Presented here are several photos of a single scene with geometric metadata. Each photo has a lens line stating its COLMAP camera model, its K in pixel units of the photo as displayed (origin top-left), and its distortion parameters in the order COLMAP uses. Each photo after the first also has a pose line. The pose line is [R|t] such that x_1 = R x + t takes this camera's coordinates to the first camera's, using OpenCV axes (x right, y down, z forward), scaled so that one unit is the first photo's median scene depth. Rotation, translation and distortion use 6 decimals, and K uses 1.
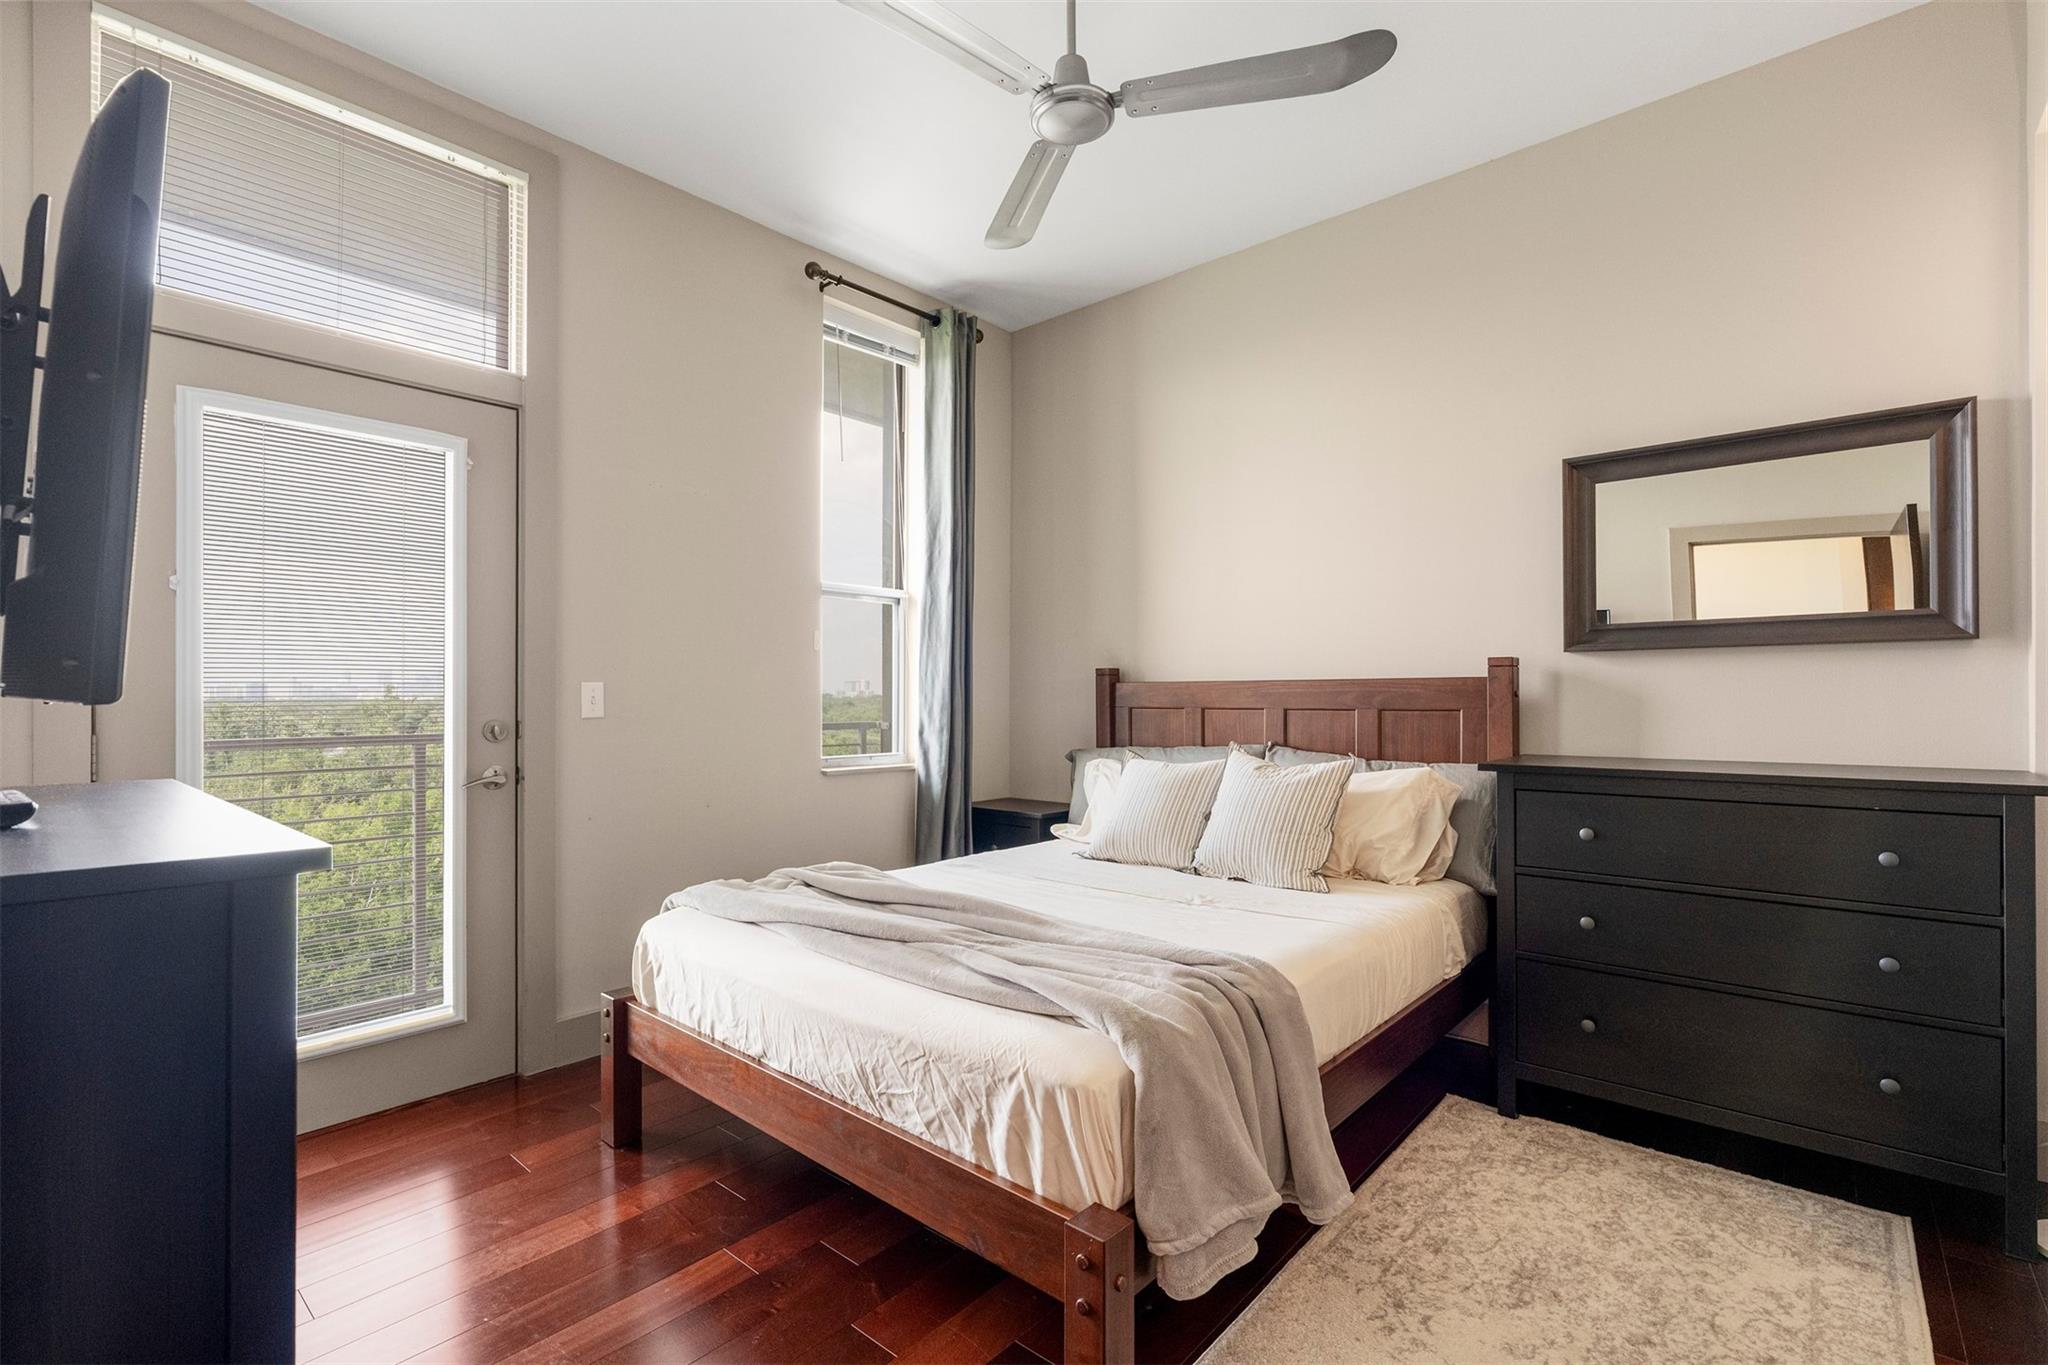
lens RADIAL K [[928.8, 0, 1030.6], [0, 928.8, 694.3], [0, 0, 1]] dist [-0.005013, 0.002856]
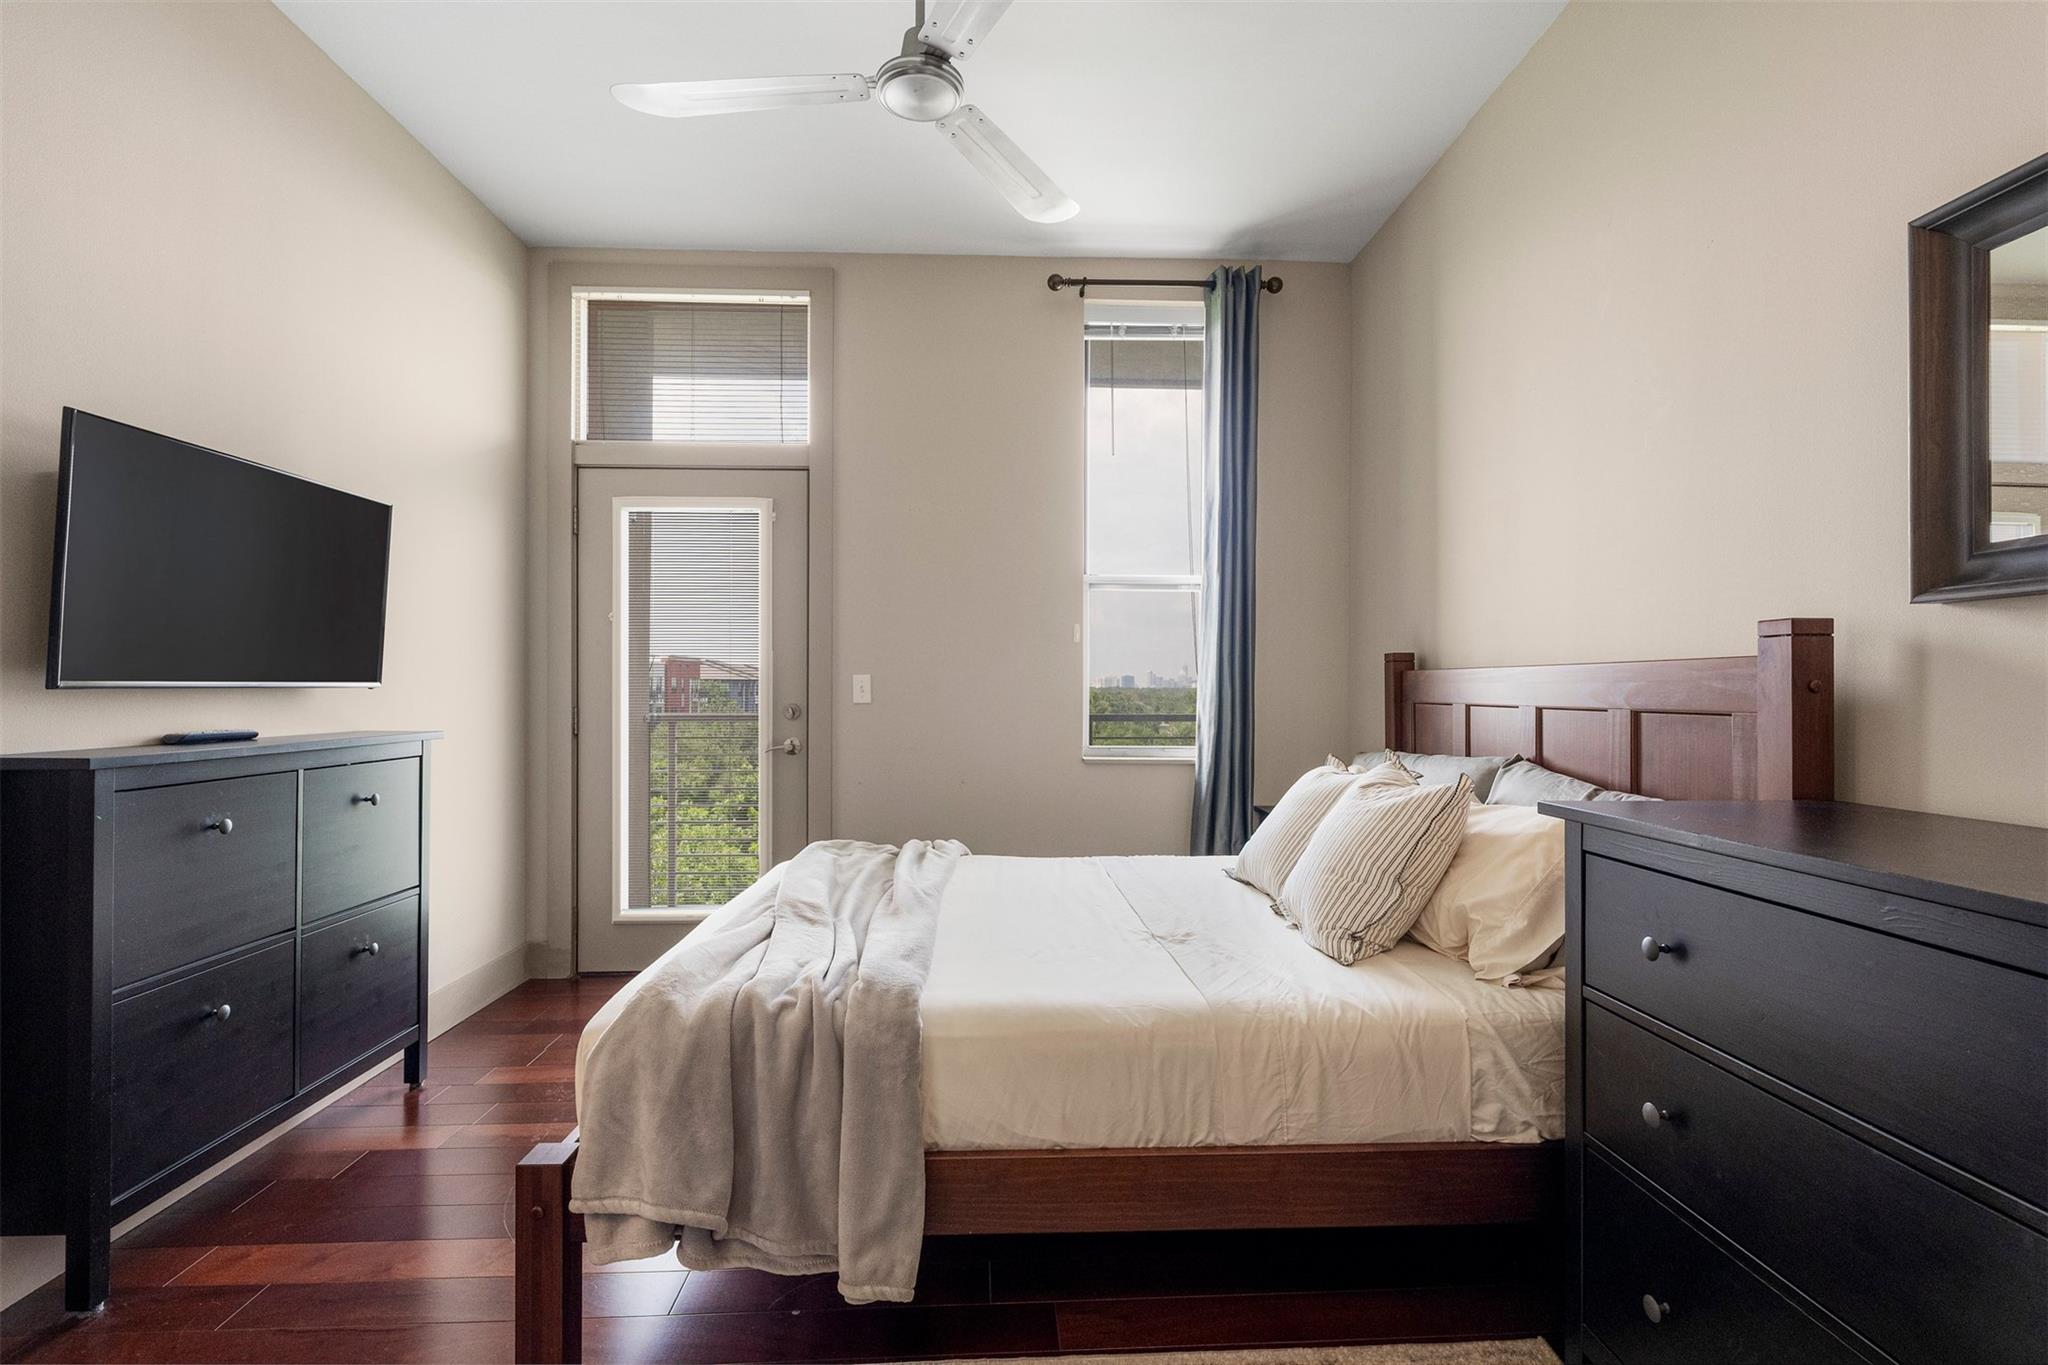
lens RADIAL K [[928.8, 0, 1023.1], [0, 928.8, 677.9], [0, 0, 1]] dist [-0.005013, 0.002856]
pose [[0.690172, -0.003579, -0.723637, 0.507413], [-0.001544, 0.999978, -0.006418, -0.000991], [0.723644, 0.005547, 0.690151, 0.251206]]
